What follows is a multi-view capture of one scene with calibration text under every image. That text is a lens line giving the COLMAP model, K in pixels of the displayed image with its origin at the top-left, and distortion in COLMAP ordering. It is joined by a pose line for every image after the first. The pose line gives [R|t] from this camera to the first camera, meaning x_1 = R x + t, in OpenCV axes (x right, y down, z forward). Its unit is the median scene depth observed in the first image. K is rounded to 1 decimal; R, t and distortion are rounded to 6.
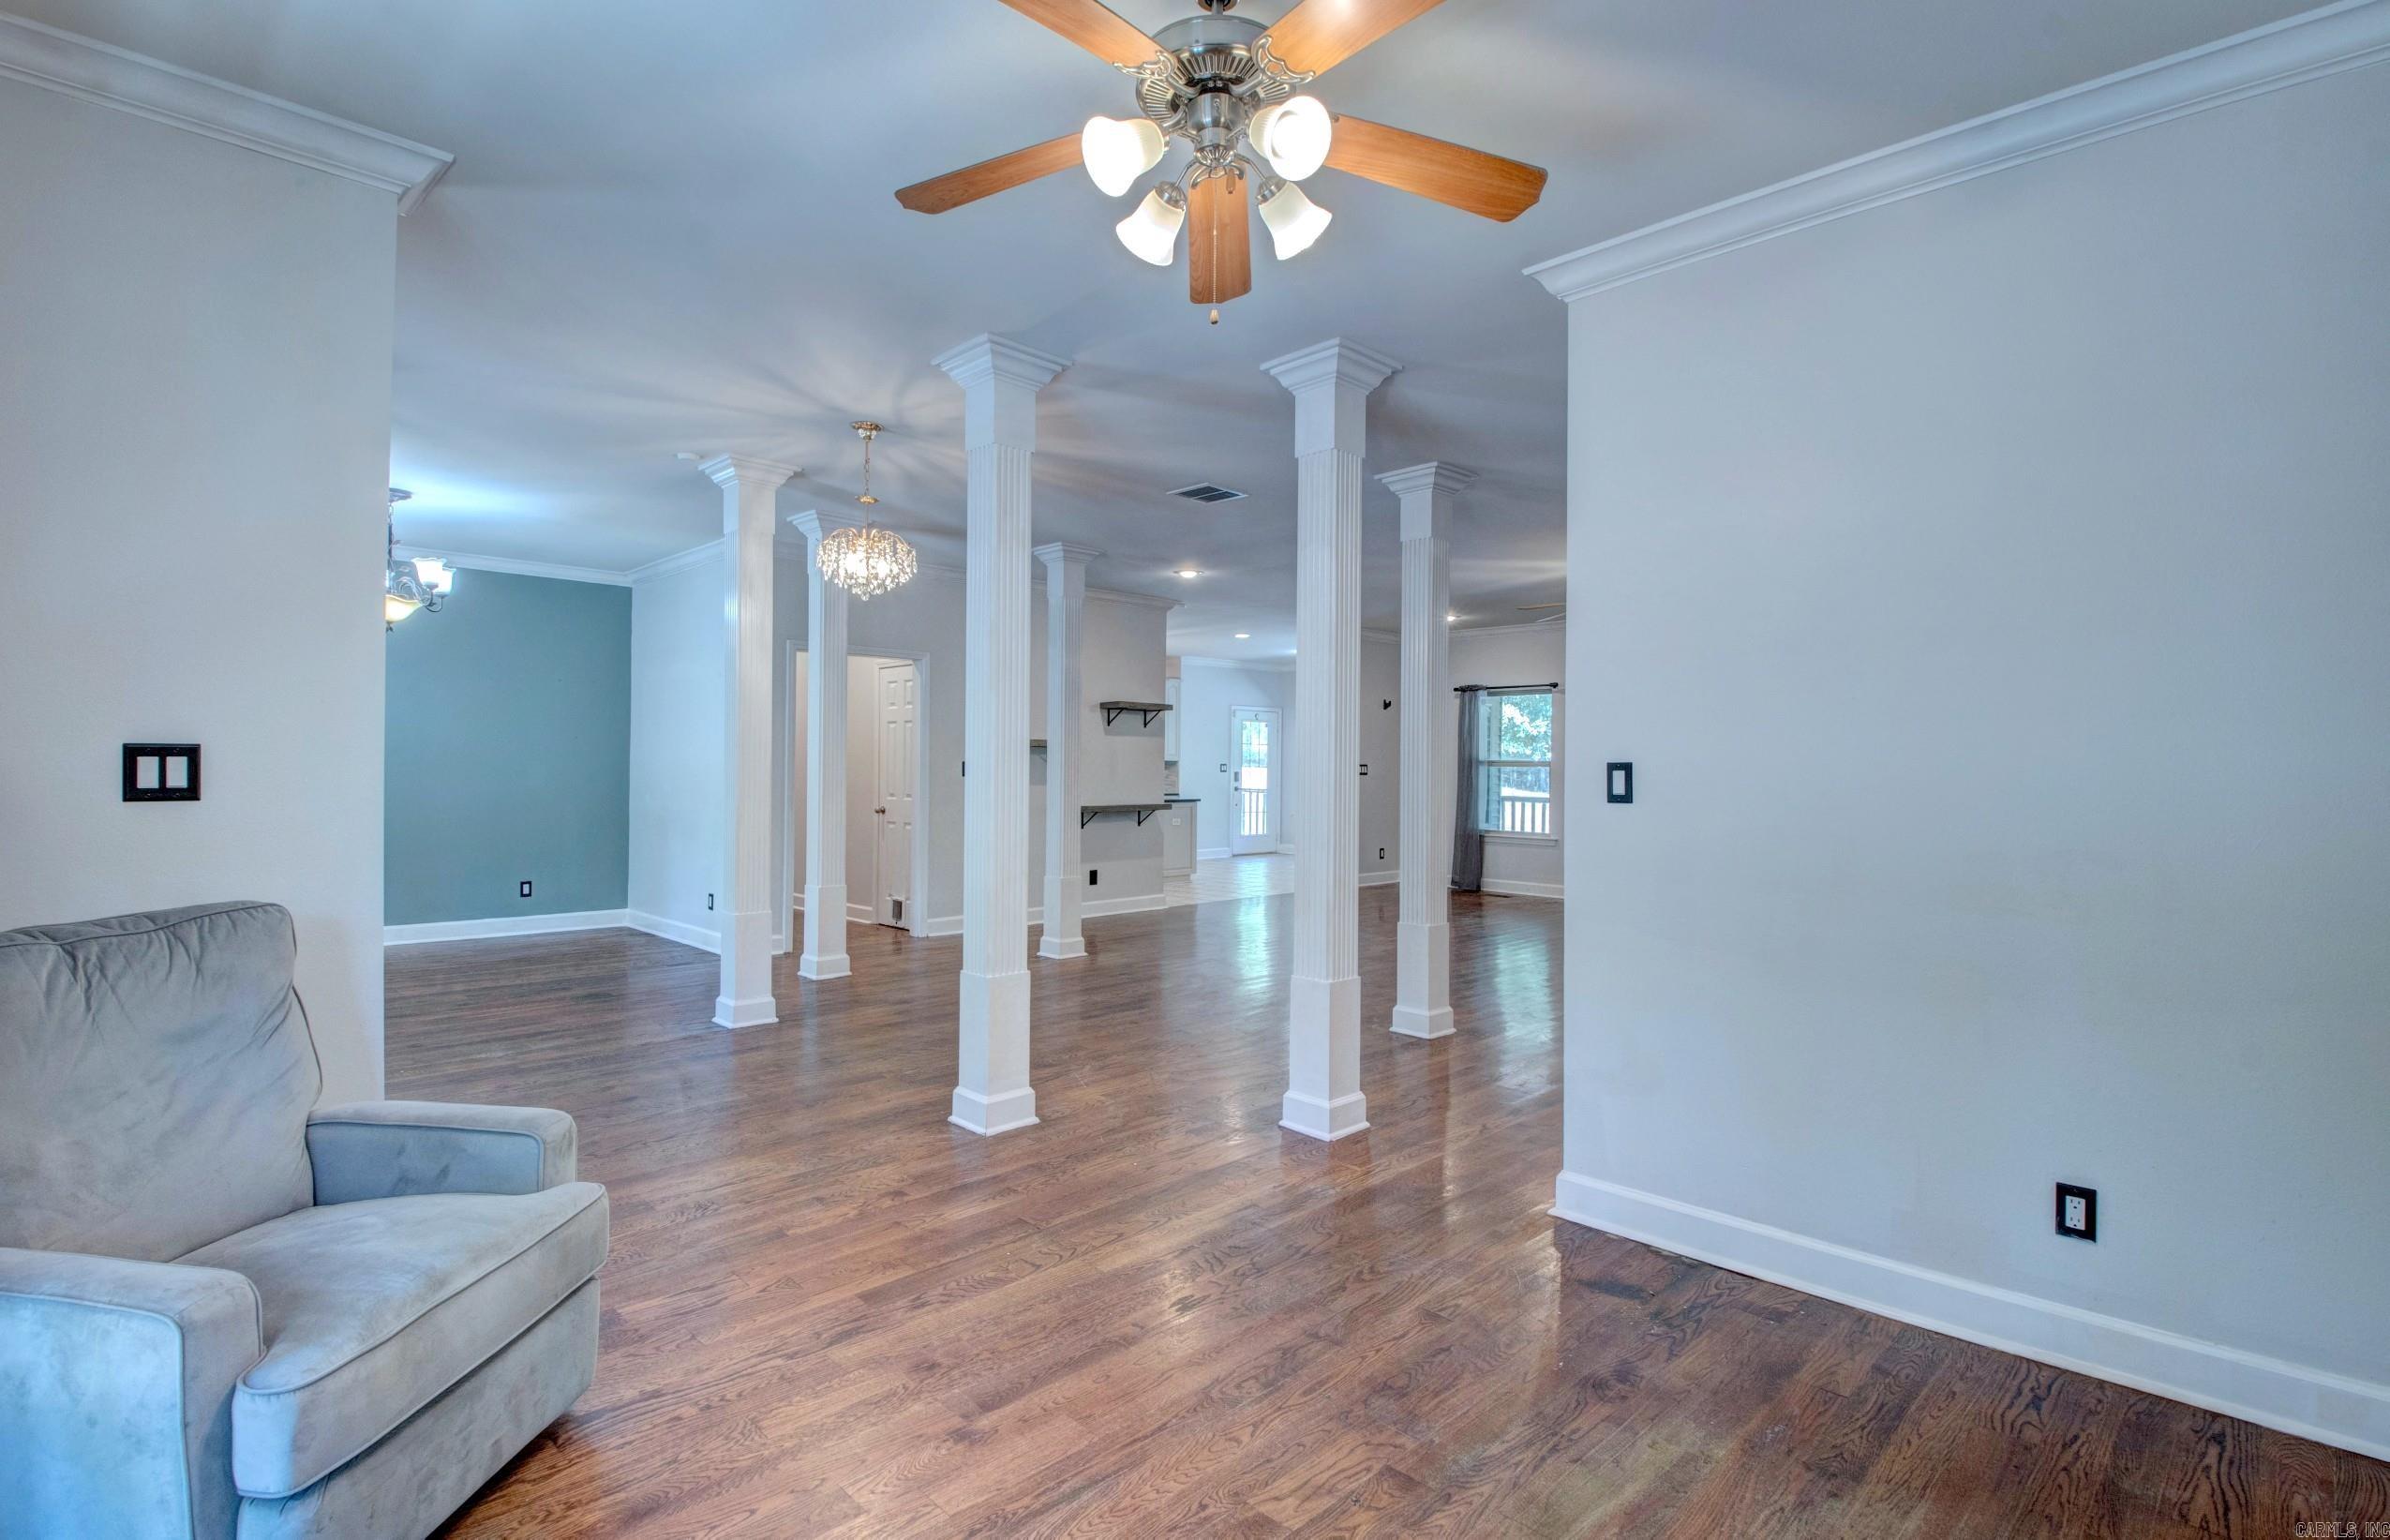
lens RADIAL K [[1104.8, 0, 1193.5], [0, 1104.8, 767.3], [0, 0, 1]] dist [-0.004858, -0.013684]
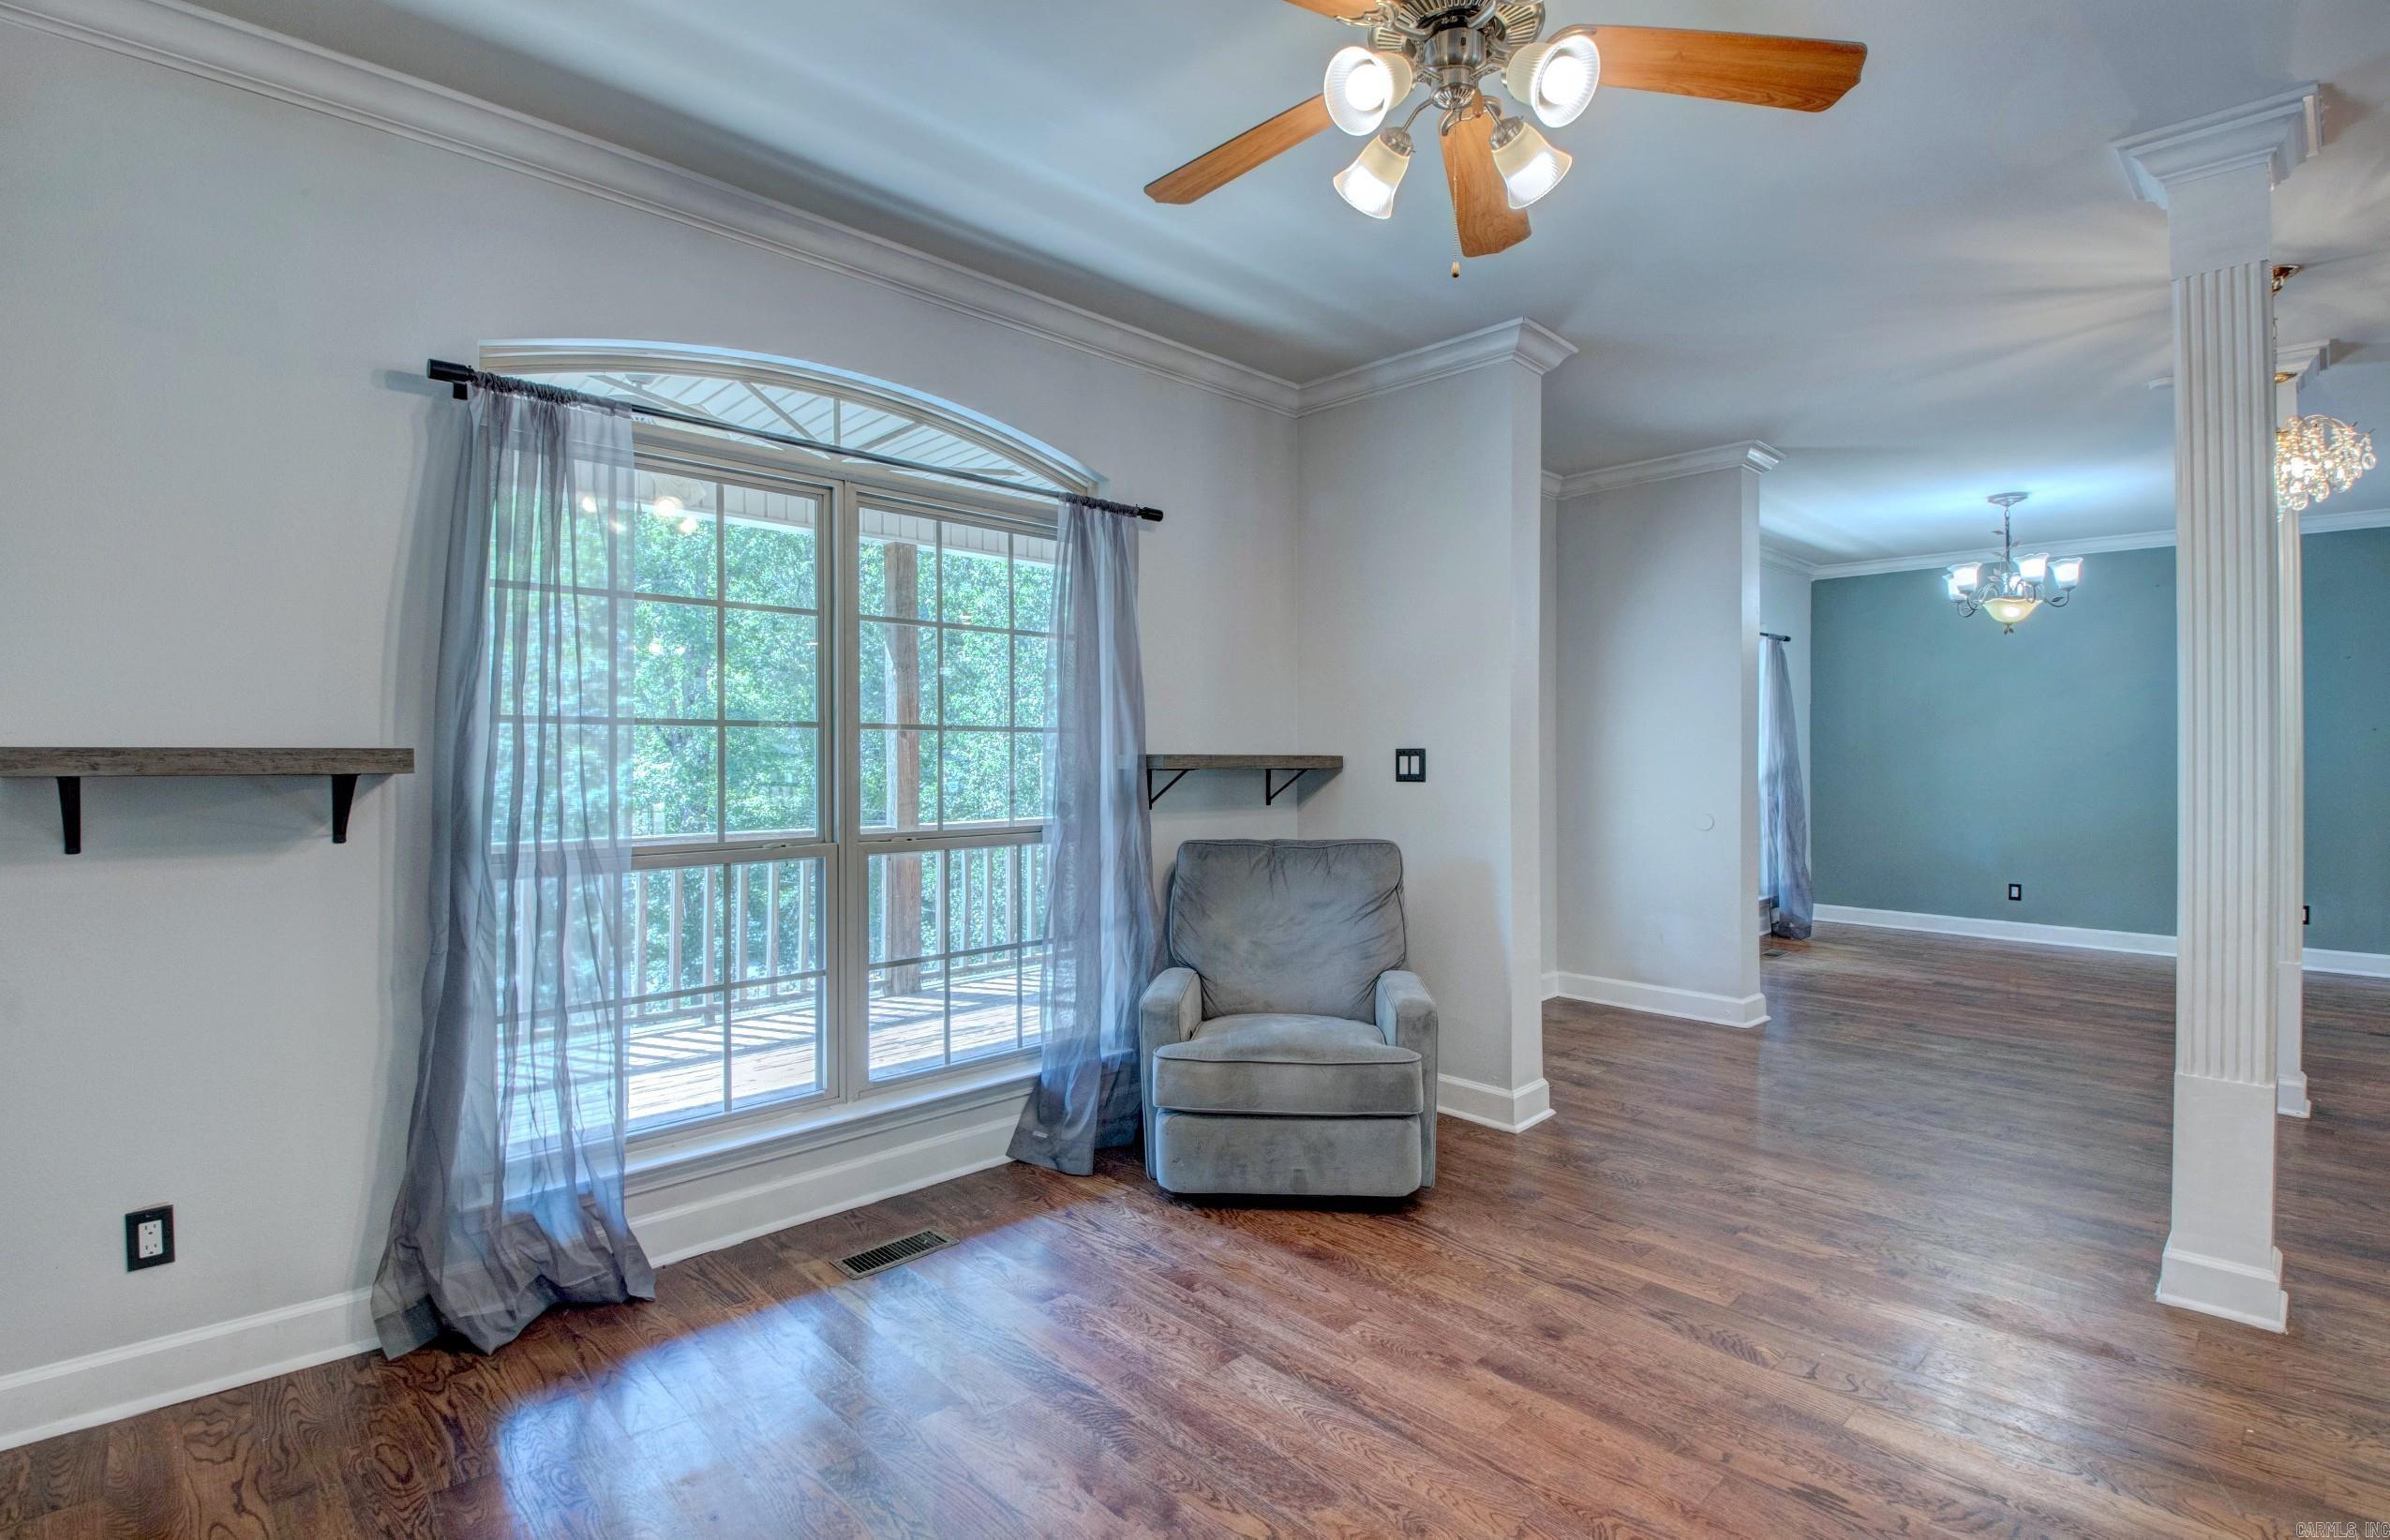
lens RADIAL K [[1104.8, 0, 1190.2], [0, 1104.8, 759.4], [0, 0, 1]] dist [-0.004858, -0.013684]
pose [[-0.003257, -0.008288, -0.999960, 0.763793], [-0.001161, 0.999965, -0.008284, 0.009697], [0.999994, 0.001134, -0.003266, 0.627738]]
